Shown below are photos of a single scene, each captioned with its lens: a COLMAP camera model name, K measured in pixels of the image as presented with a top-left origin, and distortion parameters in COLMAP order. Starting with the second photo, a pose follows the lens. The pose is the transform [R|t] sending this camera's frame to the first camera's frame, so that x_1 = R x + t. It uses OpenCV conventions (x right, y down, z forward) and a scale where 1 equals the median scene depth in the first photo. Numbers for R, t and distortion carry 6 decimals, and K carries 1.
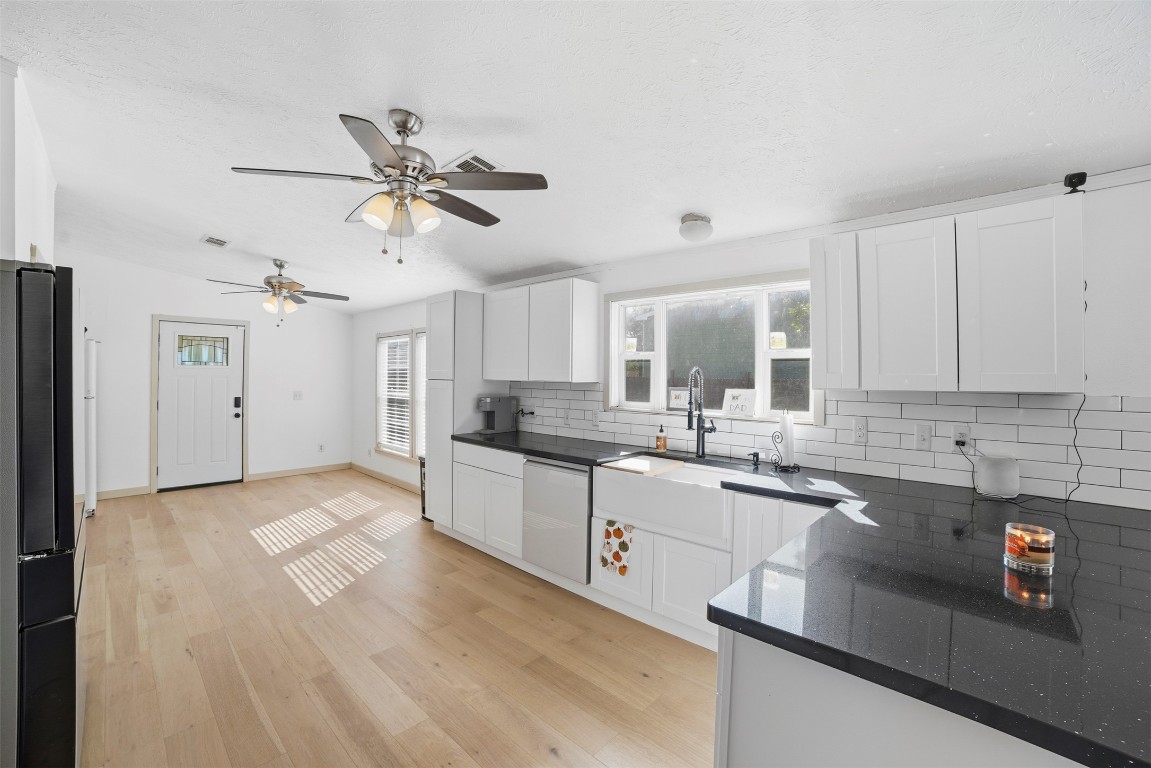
lens RADIAL K [[477.3, 0, 571.9], [0, 477.3, 386.4], [0, 0, 1]] dist [-0.090473, 0.034720]
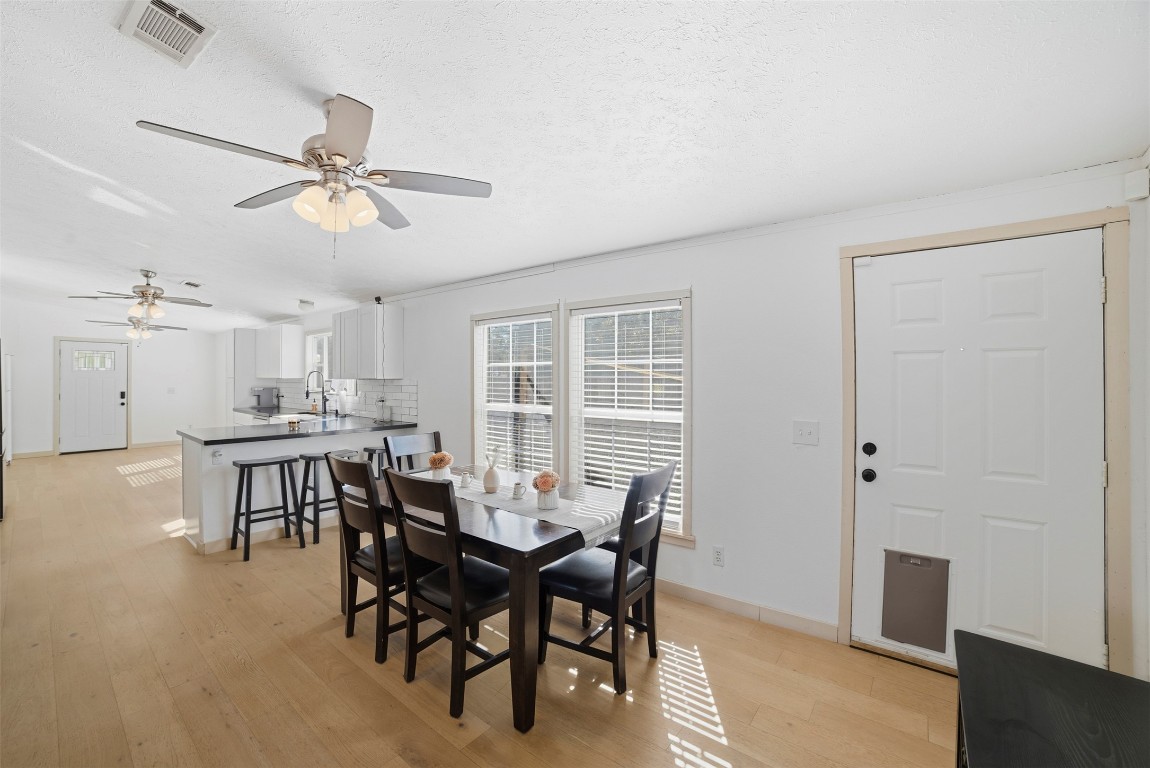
lens RADIAL K [[476.8, 0, 571.4], [0, 476.8, 386.4], [0, 0, 1]] dist [-0.090473, 0.034720]
pose [[0.996758, -0.009727, 0.079869, 0.984314], [0.009904, 0.999949, -0.001822, 0.038848], [-0.079847, 0.002607, 0.996804, -0.927413]]
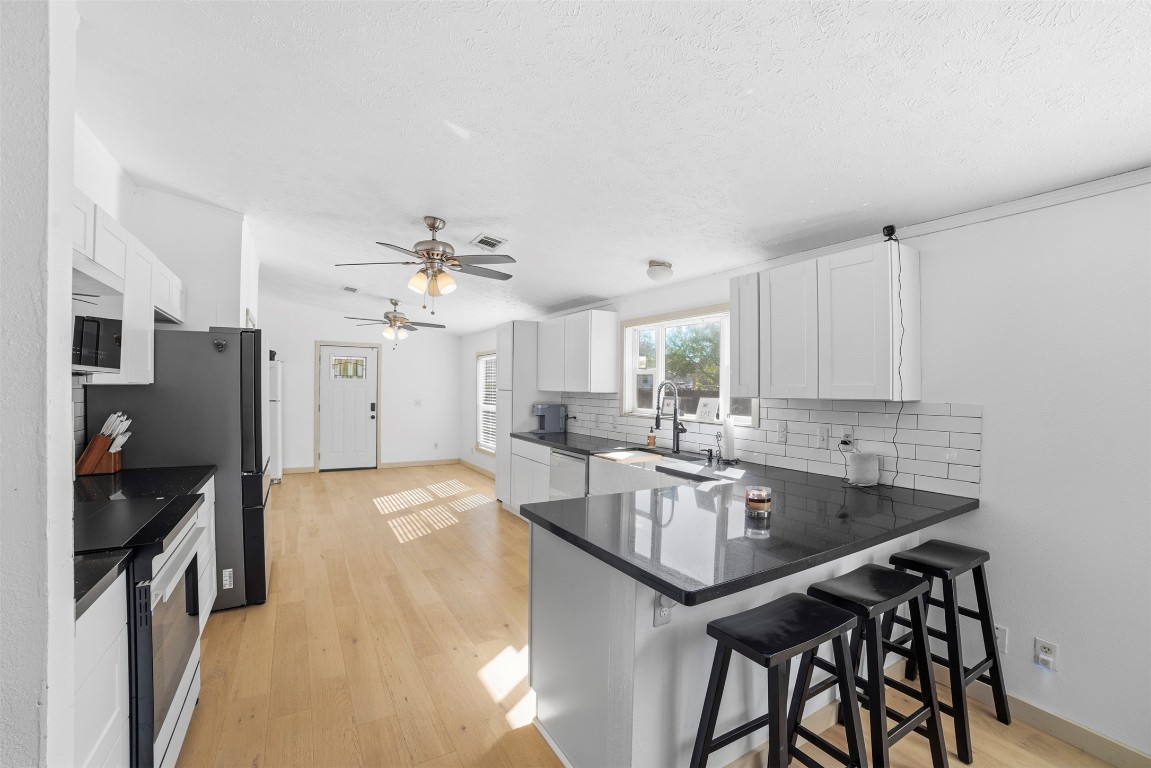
lens RADIAL K [[479.1, 0, 571.0], [0, 479.1, 411.3], [0, 0, 1]] dist [-0.047249, 0.000044]
pose [[0.962566, 0.017549, -0.270479, 0.288548], [-0.011096, 0.999617, 0.025366, 0.010373], [0.270821, -0.021415, 0.962392, -0.236033]]
